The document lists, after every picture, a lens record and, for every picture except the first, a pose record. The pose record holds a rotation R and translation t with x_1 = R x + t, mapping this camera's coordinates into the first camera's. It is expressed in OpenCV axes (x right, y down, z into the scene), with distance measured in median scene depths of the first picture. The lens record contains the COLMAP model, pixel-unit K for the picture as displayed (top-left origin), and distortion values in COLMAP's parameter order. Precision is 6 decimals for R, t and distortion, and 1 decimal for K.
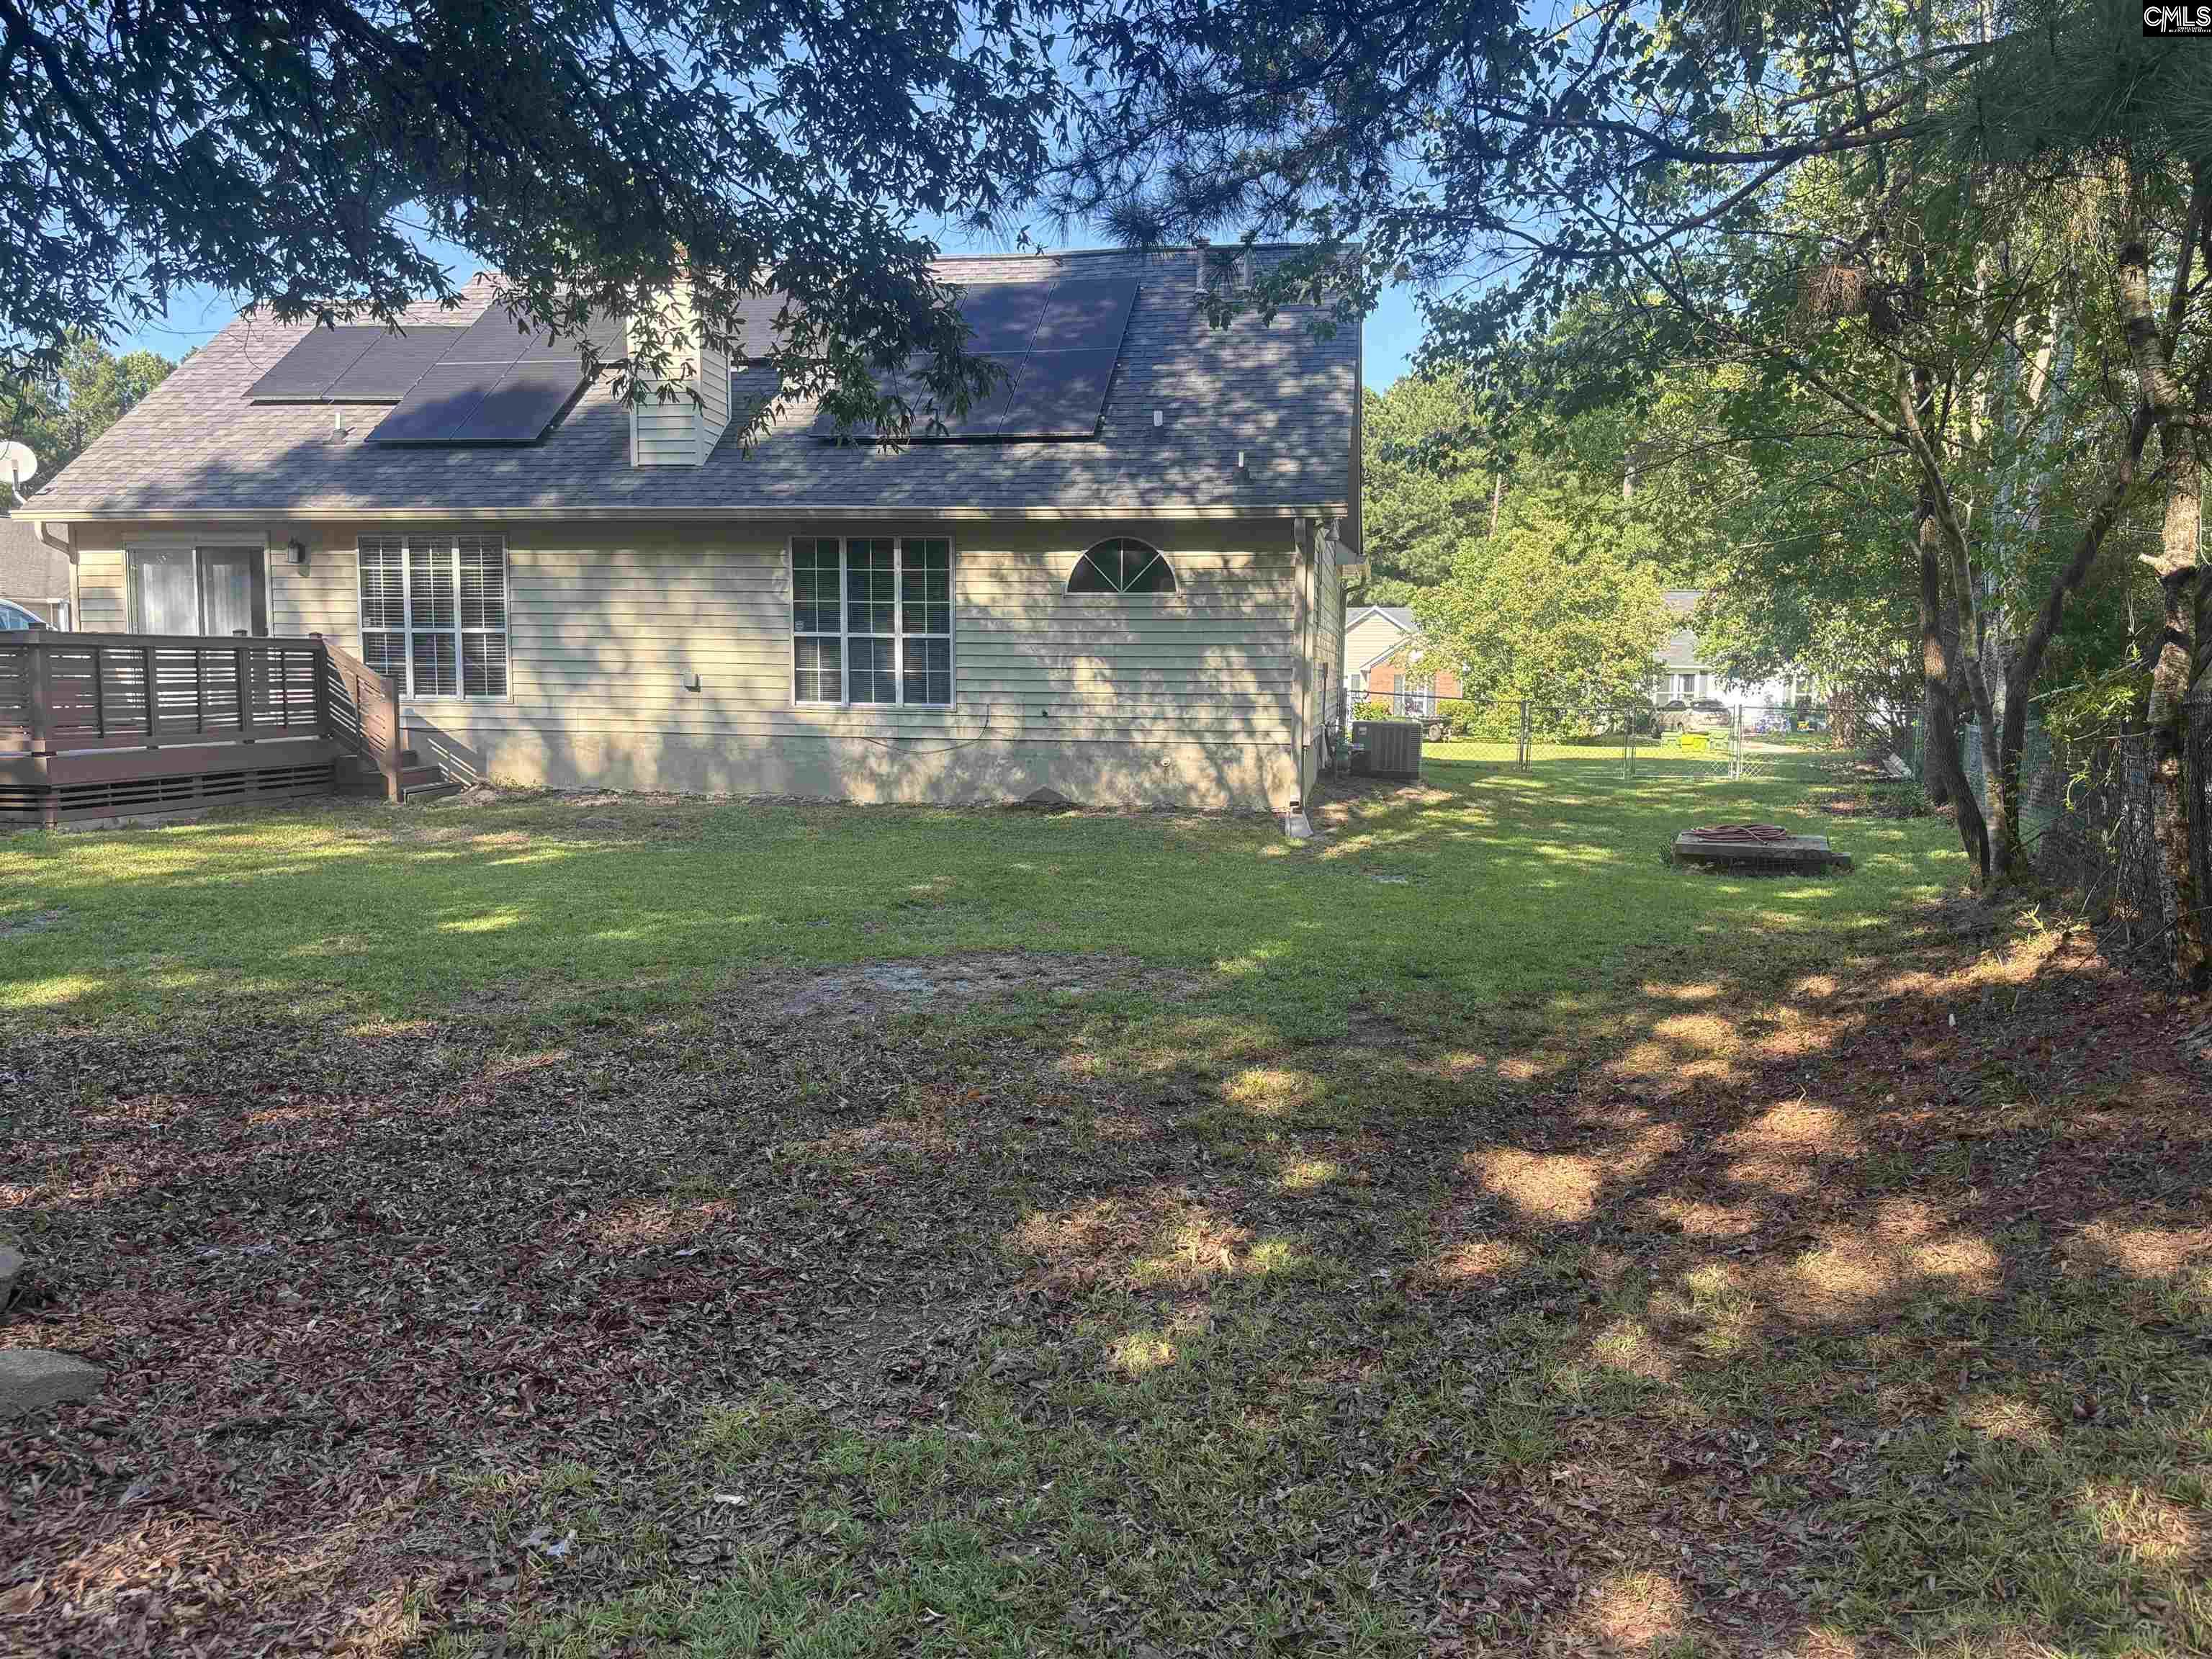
lens RADIAL K [[1677.9, 0, 1111.4], [0, 1677.9, 840.8], [0, 0, 1]] dist [0.028057, -0.005051]
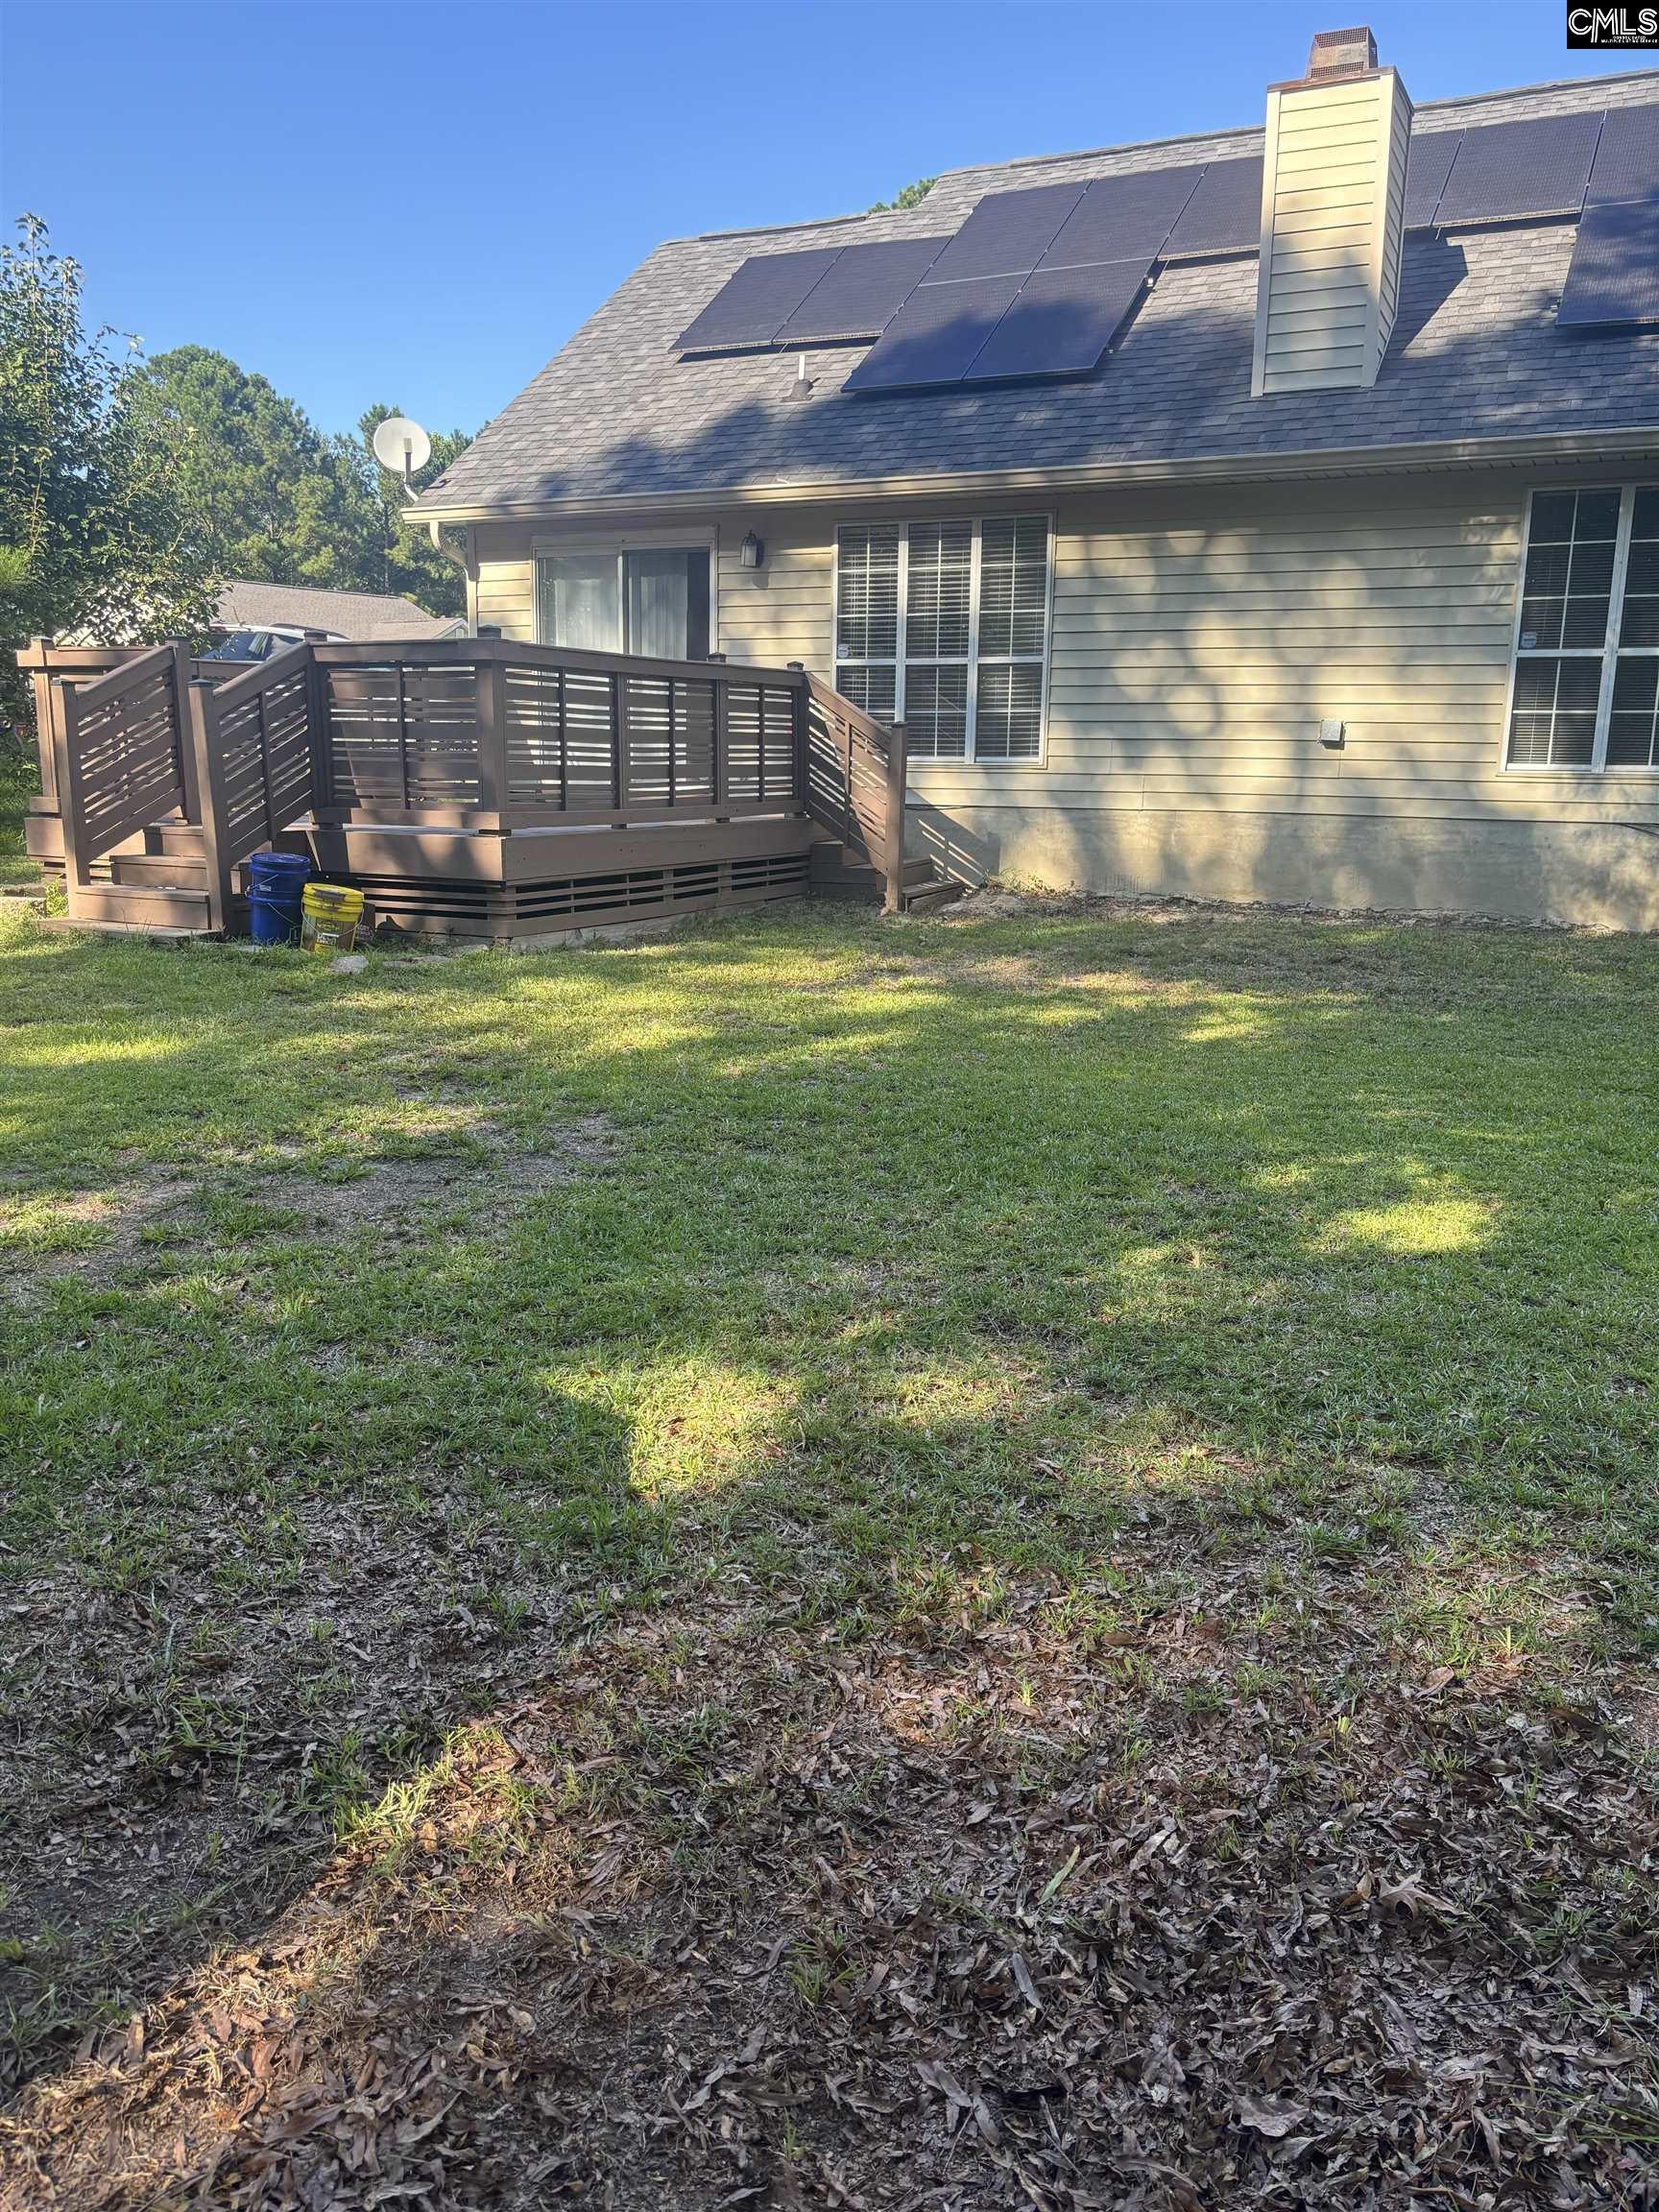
lens RADIAL K [[1677.9, 0, 822.6], [0, 1677.9, 1103.1], [0, 0, 1]] dist [0.028057, -0.005051]
pose [[0.959241, 0.064494, -0.275133, -0.244429], [-0.036233, 0.993642, 0.106595, -0.016273], [0.280258, -0.092281, 0.955479, 0.307218]]
